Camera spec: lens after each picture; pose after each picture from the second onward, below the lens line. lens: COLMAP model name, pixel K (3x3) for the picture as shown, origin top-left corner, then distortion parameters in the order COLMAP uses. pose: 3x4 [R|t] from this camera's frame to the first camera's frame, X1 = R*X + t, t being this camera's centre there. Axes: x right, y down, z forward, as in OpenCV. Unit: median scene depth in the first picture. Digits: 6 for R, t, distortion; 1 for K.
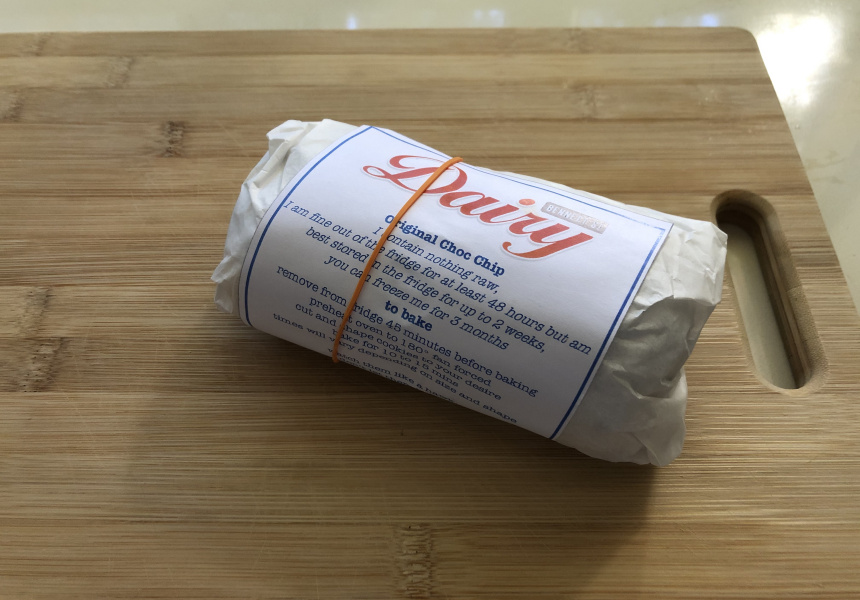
lens RADIAL K [[507.4, 0, 430.0], [0, 507.4, 300.0], [0, 0, 1]] dist [0.063461, -0.000122]
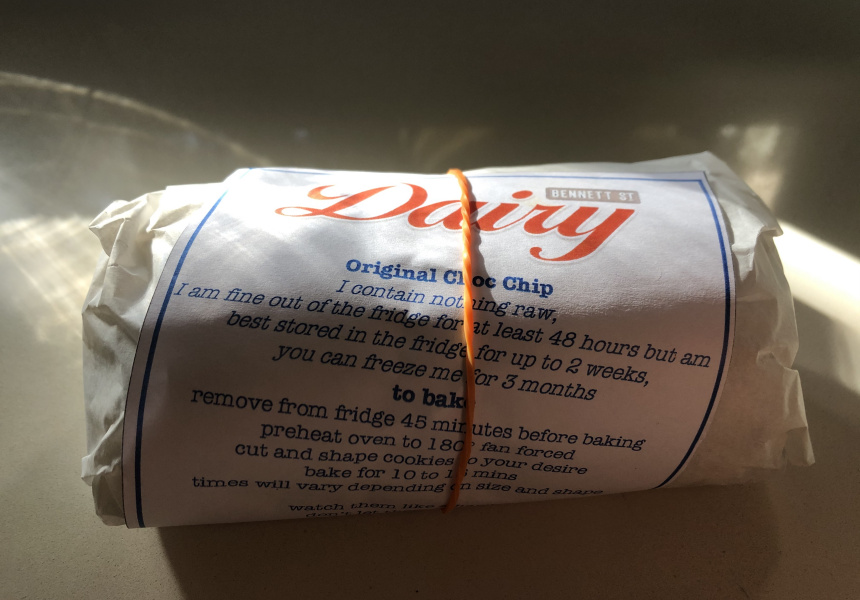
lens RADIAL K [[507.4, 0, 430.0], [0, 507.4, 300.0], [0, 0, 1]] dist [0.063461, -0.000122]
pose [[0.928408, -0.286451, 0.236652, -0.161510], [0.308274, 0.949390, -0.060218, -0.048186], [-0.207426, 0.128861, 0.969726, 0.366344]]
